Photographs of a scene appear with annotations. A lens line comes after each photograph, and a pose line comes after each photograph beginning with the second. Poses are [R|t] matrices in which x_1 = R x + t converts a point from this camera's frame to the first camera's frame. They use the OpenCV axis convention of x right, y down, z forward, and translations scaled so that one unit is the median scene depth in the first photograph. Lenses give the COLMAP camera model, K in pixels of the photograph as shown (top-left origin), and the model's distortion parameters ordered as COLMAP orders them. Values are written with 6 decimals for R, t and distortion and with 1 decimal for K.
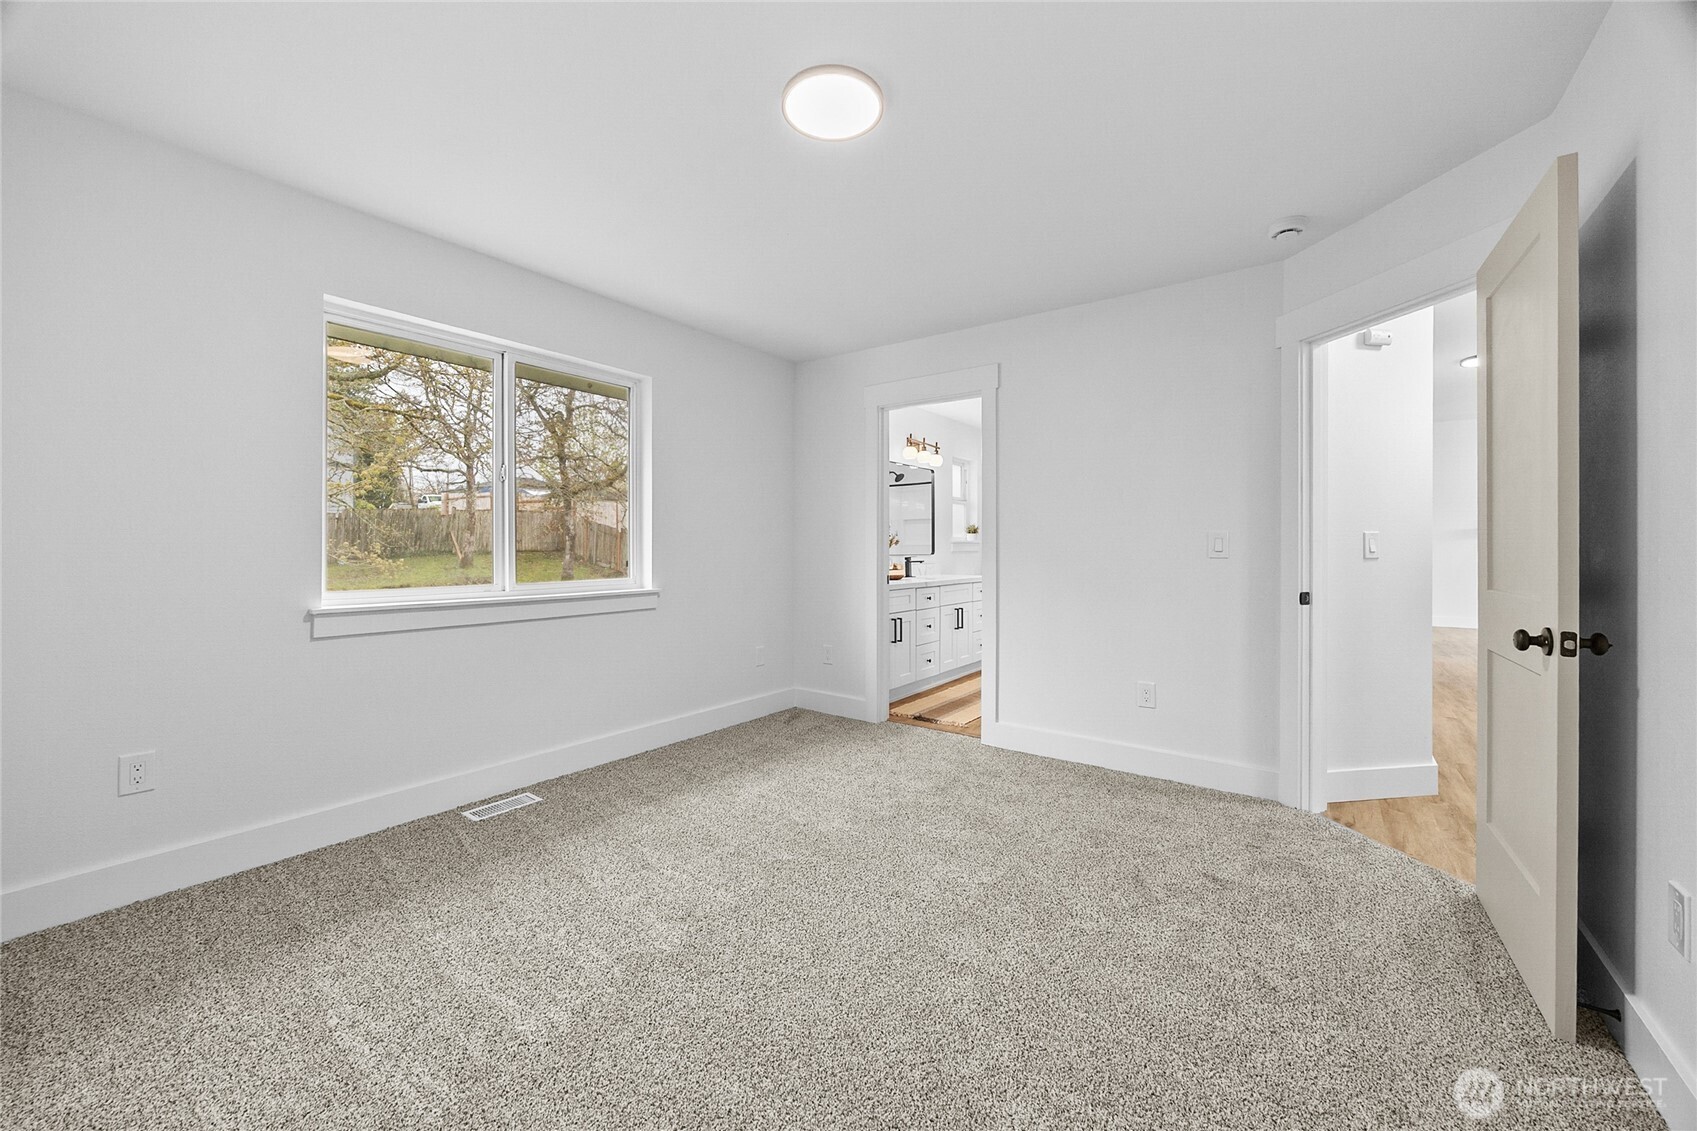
lens RADIAL K [[651.6, 0, 839.2], [0, 651.6, 554.9], [0, 0, 1]] dist [-0.001866, 0.000156]
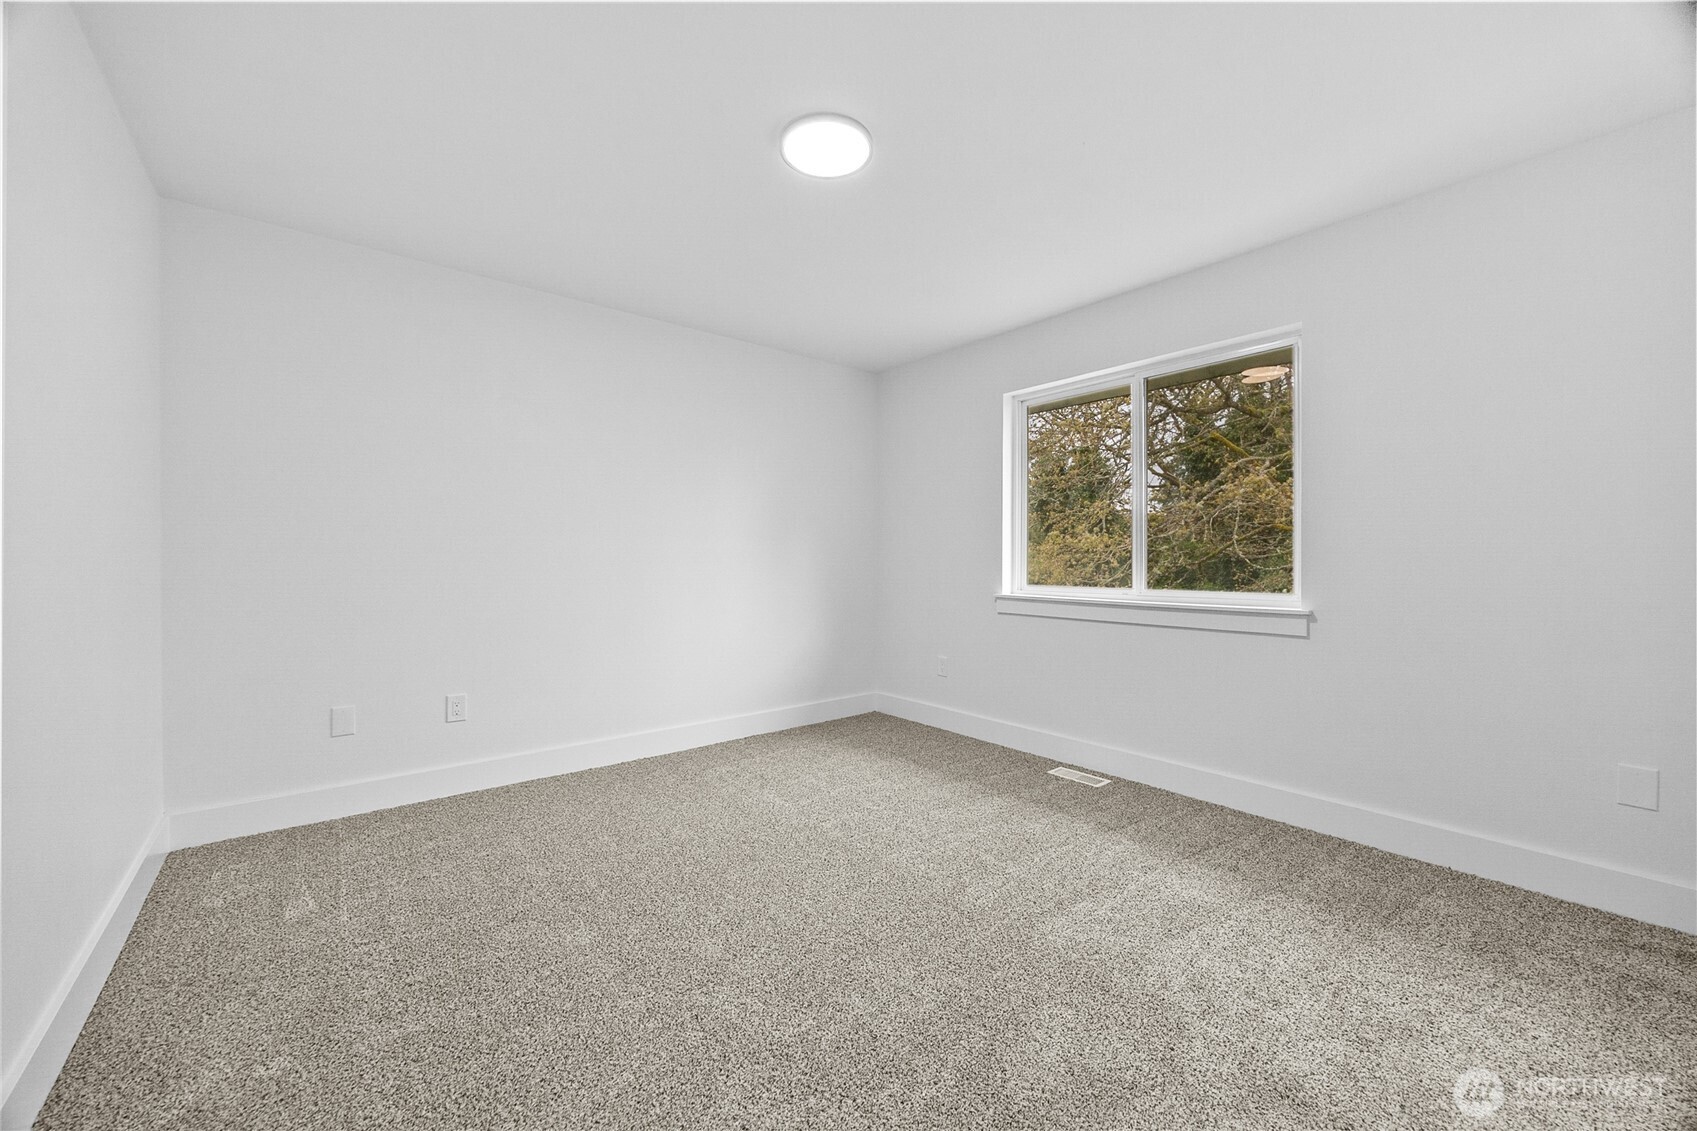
lens RADIAL K [[664.5, 0, 840.6], [0, 664.5, 561.3], [0, 0, 1]] dist [-0.001557, 0.000030]
pose [[-0.273191, 0.006316, -0.961939, 0.720836], [-0.003001, 0.999968, 0.007418, -0.007583], [0.961955, 0.004913, -0.273164, 0.884582]]
